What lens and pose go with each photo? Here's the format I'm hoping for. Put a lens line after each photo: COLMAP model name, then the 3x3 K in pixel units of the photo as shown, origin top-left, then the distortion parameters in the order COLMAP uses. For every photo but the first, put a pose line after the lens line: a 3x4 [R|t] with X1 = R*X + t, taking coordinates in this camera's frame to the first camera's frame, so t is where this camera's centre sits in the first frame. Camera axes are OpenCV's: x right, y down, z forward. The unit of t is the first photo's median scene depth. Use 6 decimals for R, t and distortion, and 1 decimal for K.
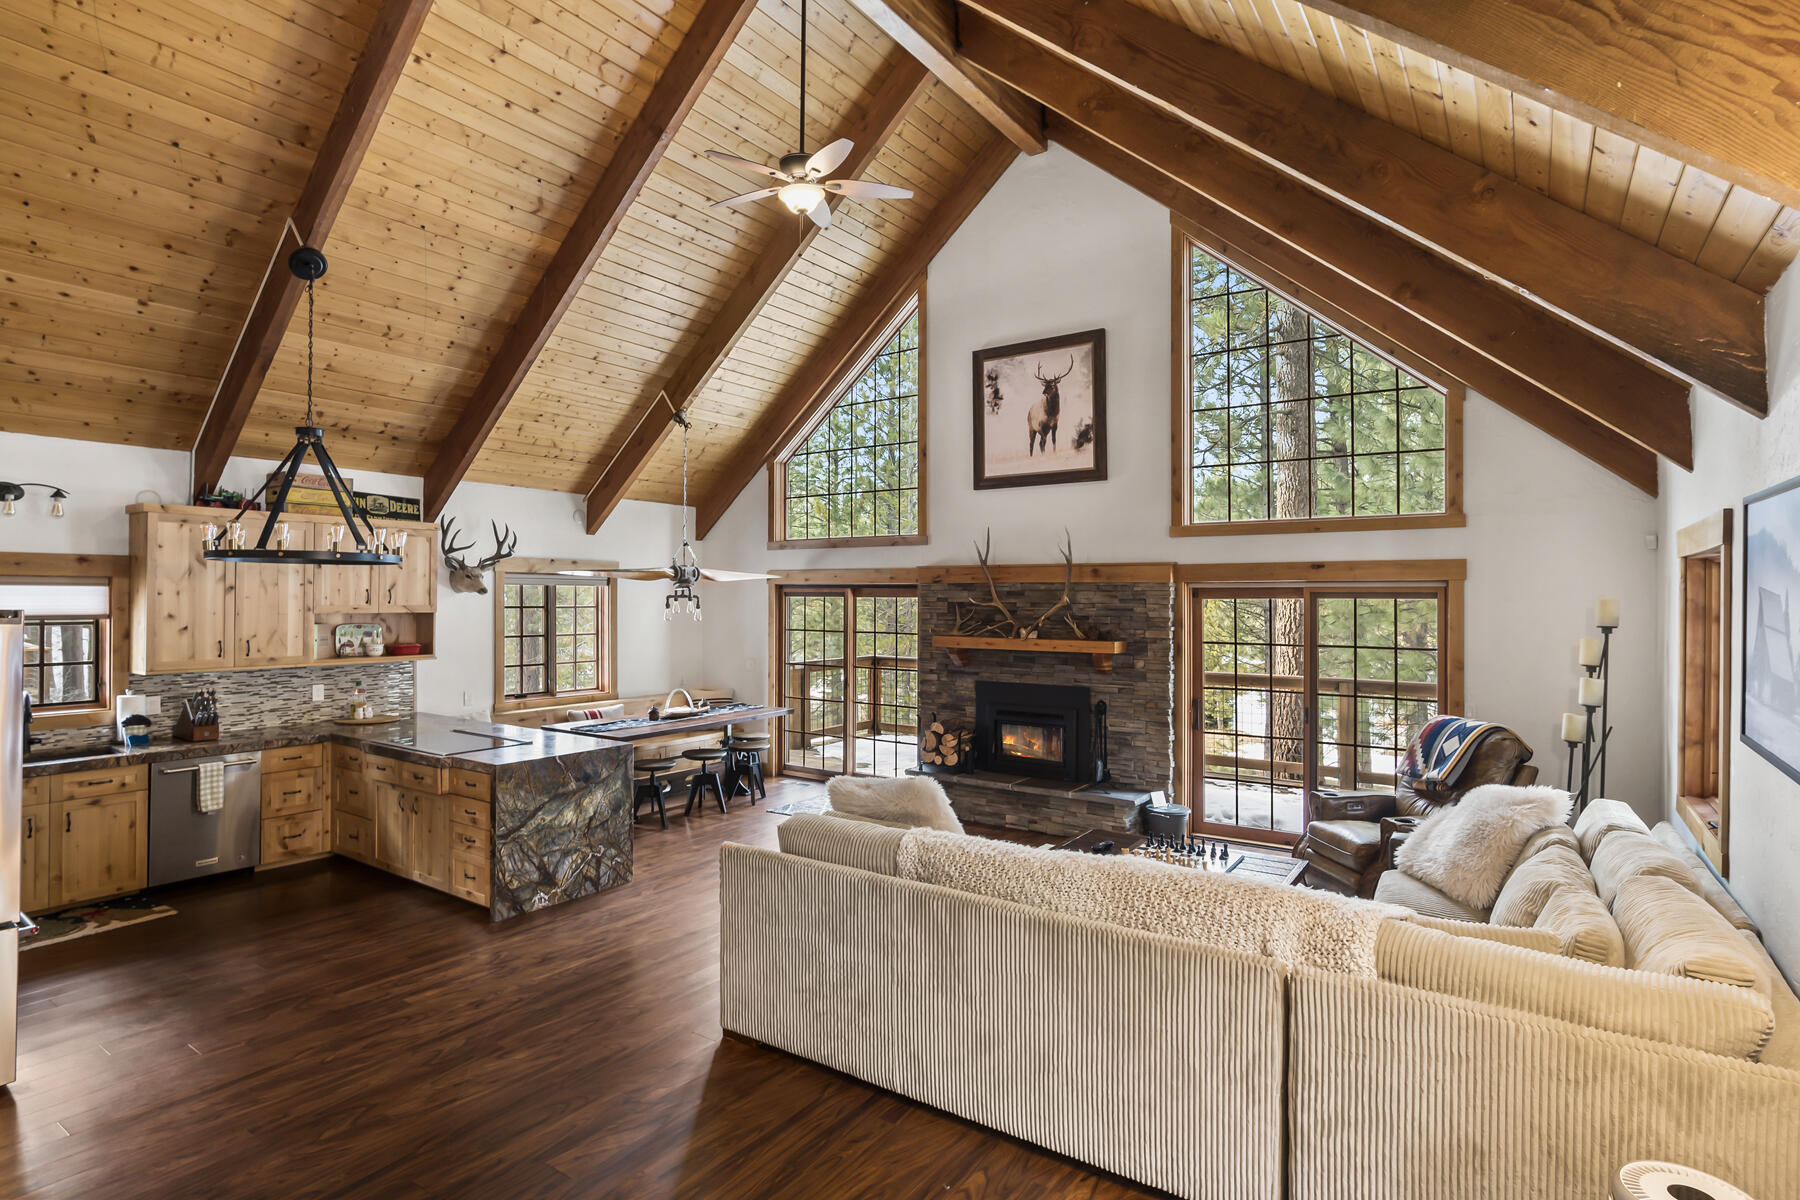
lens RADIAL K [[919.4, 0, 894.5], [0, 919.4, 598.2], [0, 0, 1]] dist [-0.021021, 0.010593]
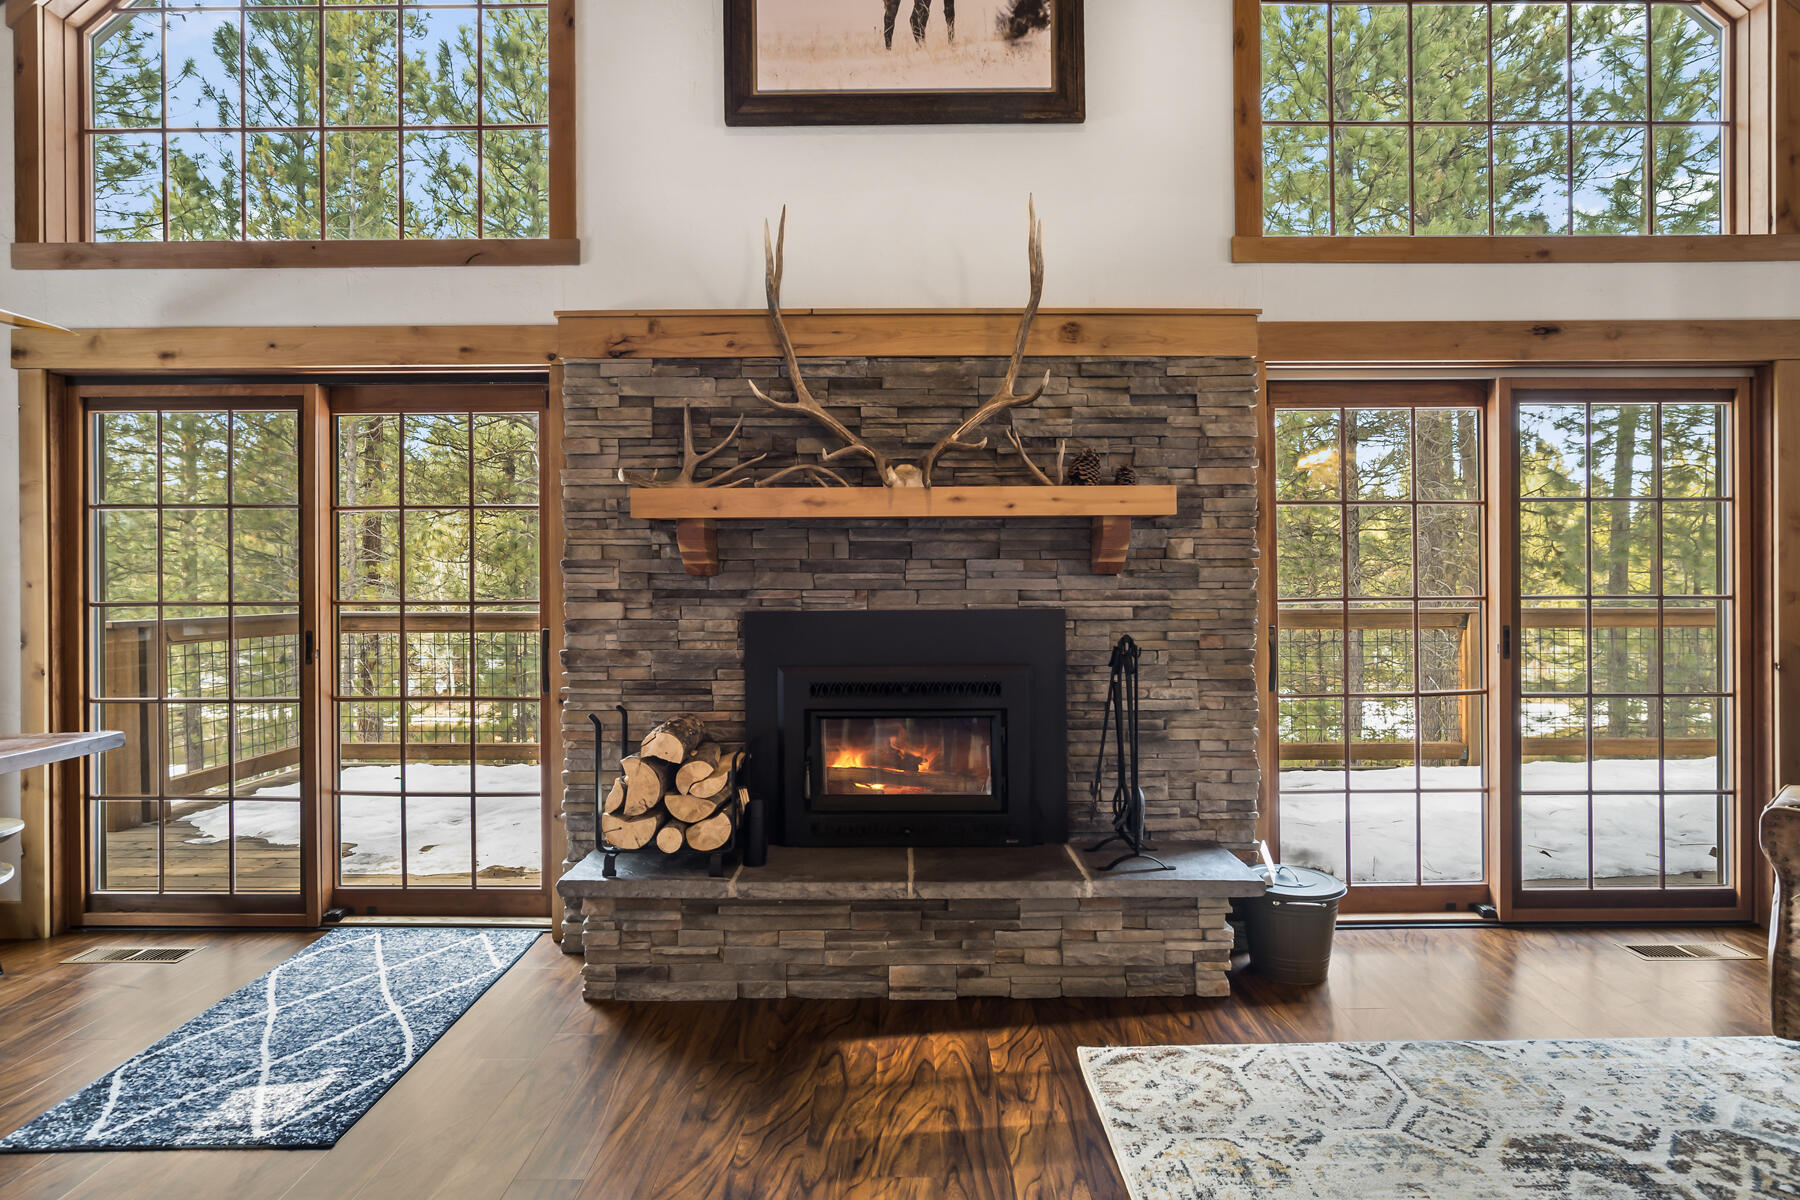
lens RADIAL K [[913.9, 0, 902.2], [0, 913.9, 586.6], [0, 0, 1]] dist [-0.018970, 0.008390]
pose [[0.819220, -0.007582, 0.573429, -0.077988], [0.007782, 0.999968, 0.002104, 0.082353], [-0.573426, 0.002739, 0.819253, 0.680713]]
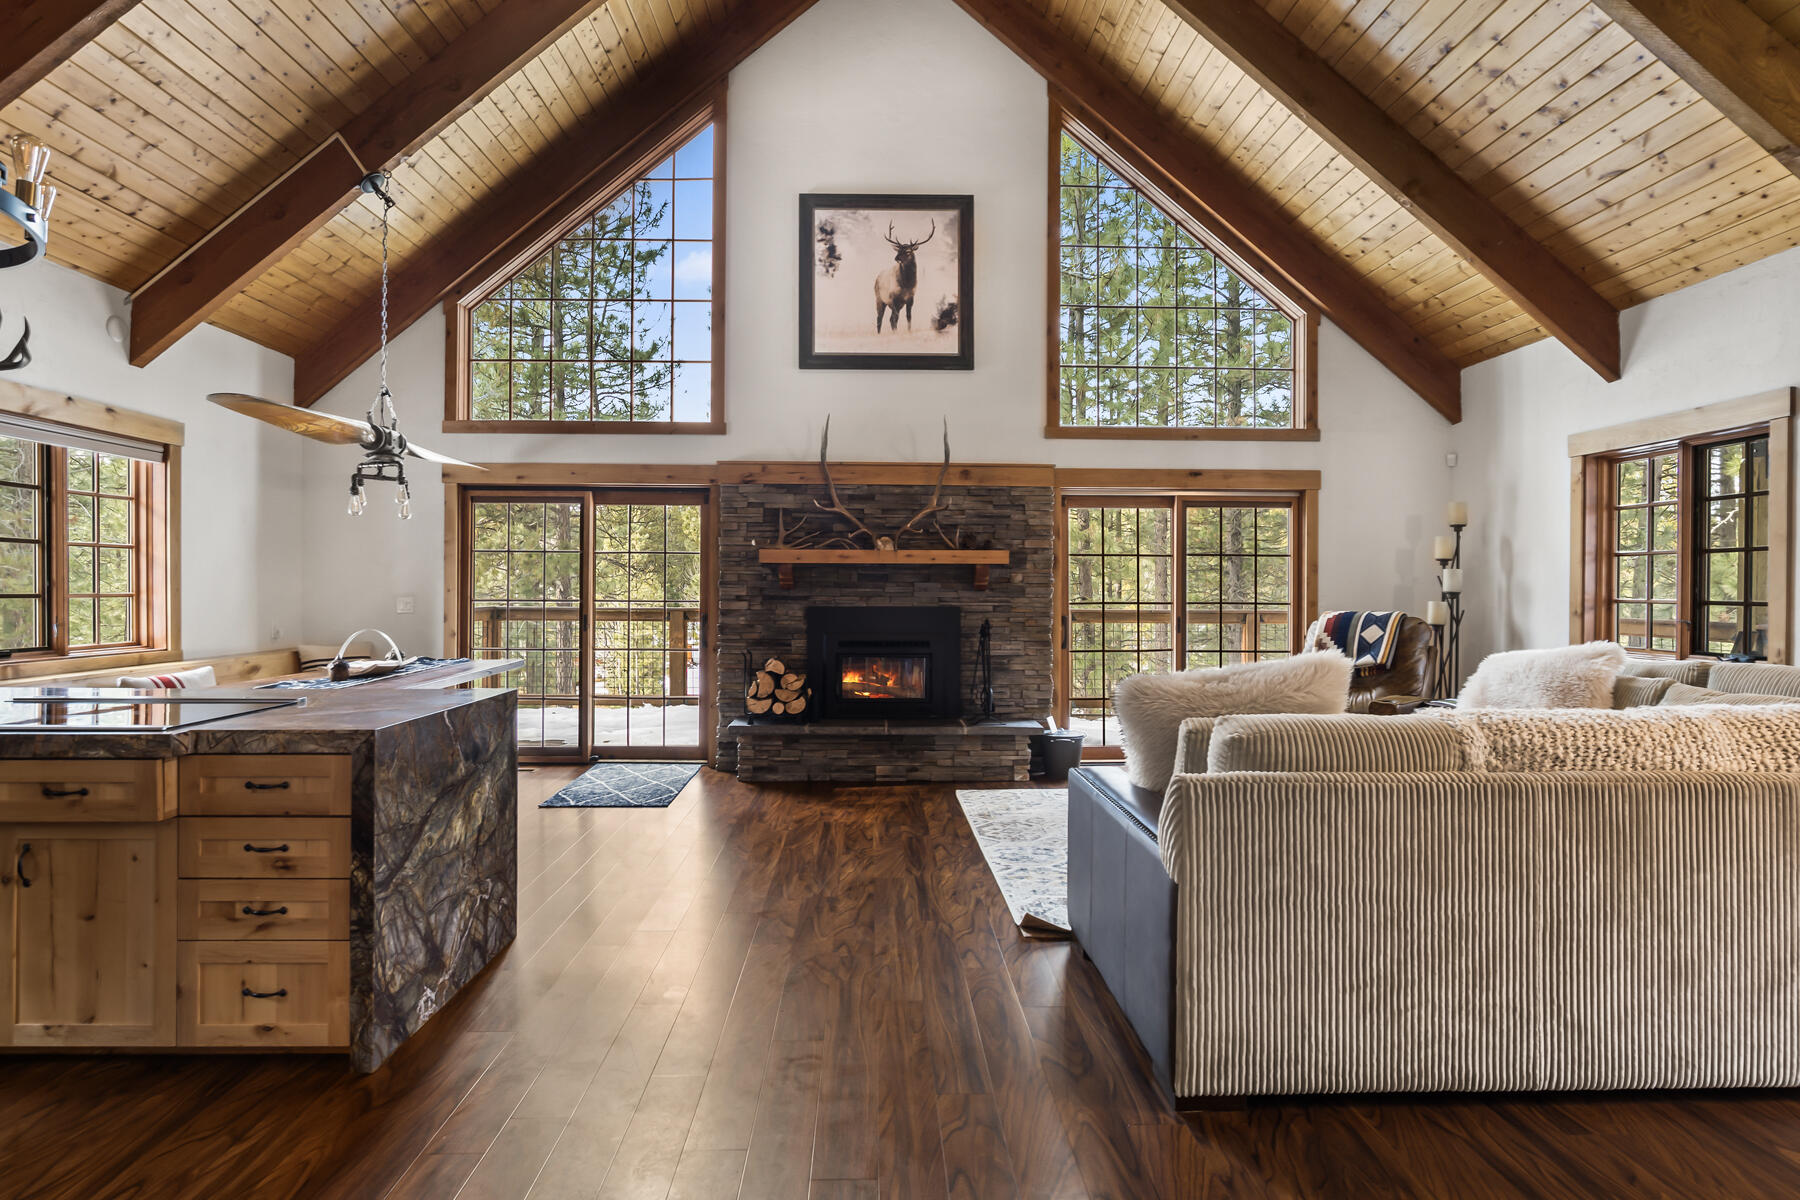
lens RADIAL K [[926.3, 0, 894.7], [0, 926.3, 588.4], [0, 0, 1]] dist [-0.023161, 0.010959]
pose [[0.804667, -0.000168, 0.593727, -0.340531], [-0.001773, 0.999995, 0.002686, 0.074730], [-0.593724, -0.003214, 0.804662, 0.323979]]
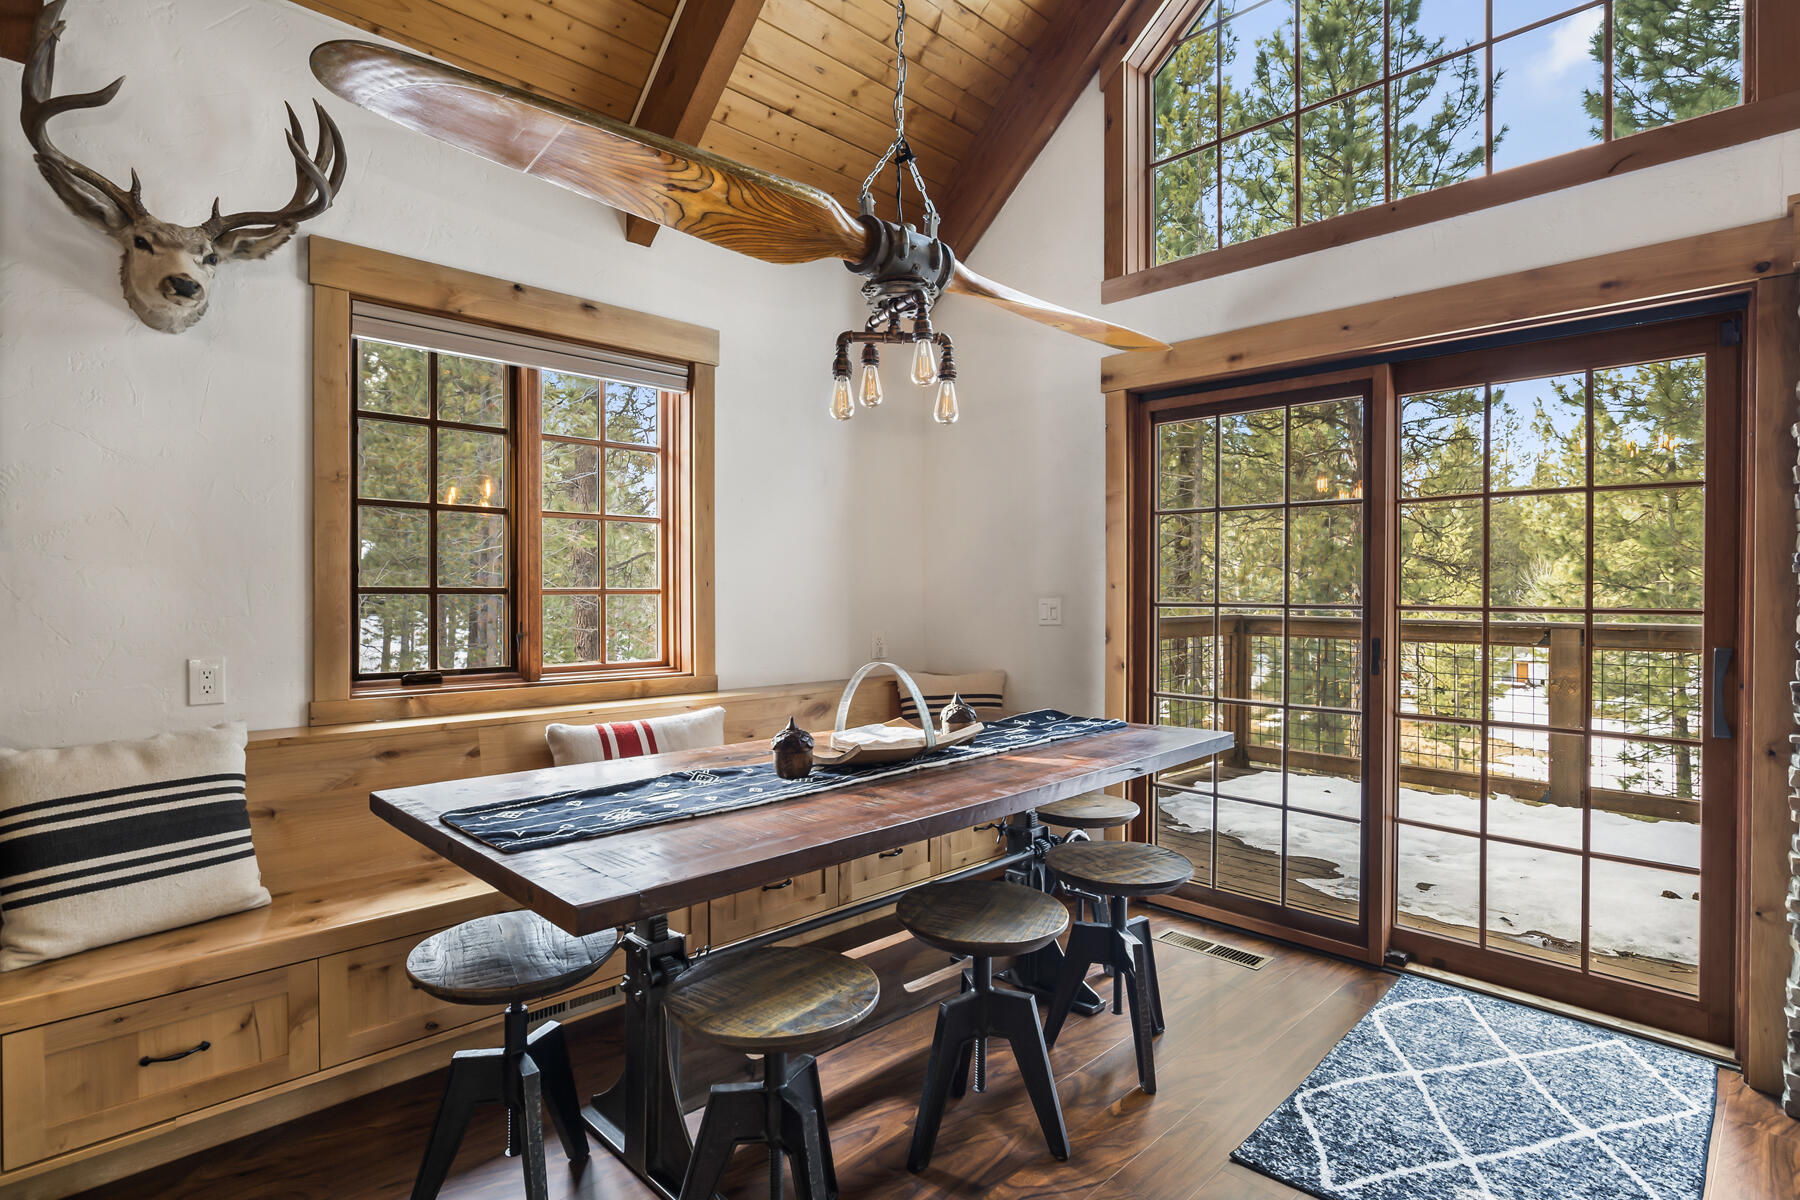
lens RADIAL K [[913.9, 0, 902.2], [0, 913.9, 586.6], [0, 0, 1]] dist [-0.018970, 0.008390]
pose [[0.983798, -0.001033, -0.179276, -0.189861], [0.000026, 0.999984, -0.005619, 0.082472], [0.179279, 0.005524, 0.983783, 0.772499]]
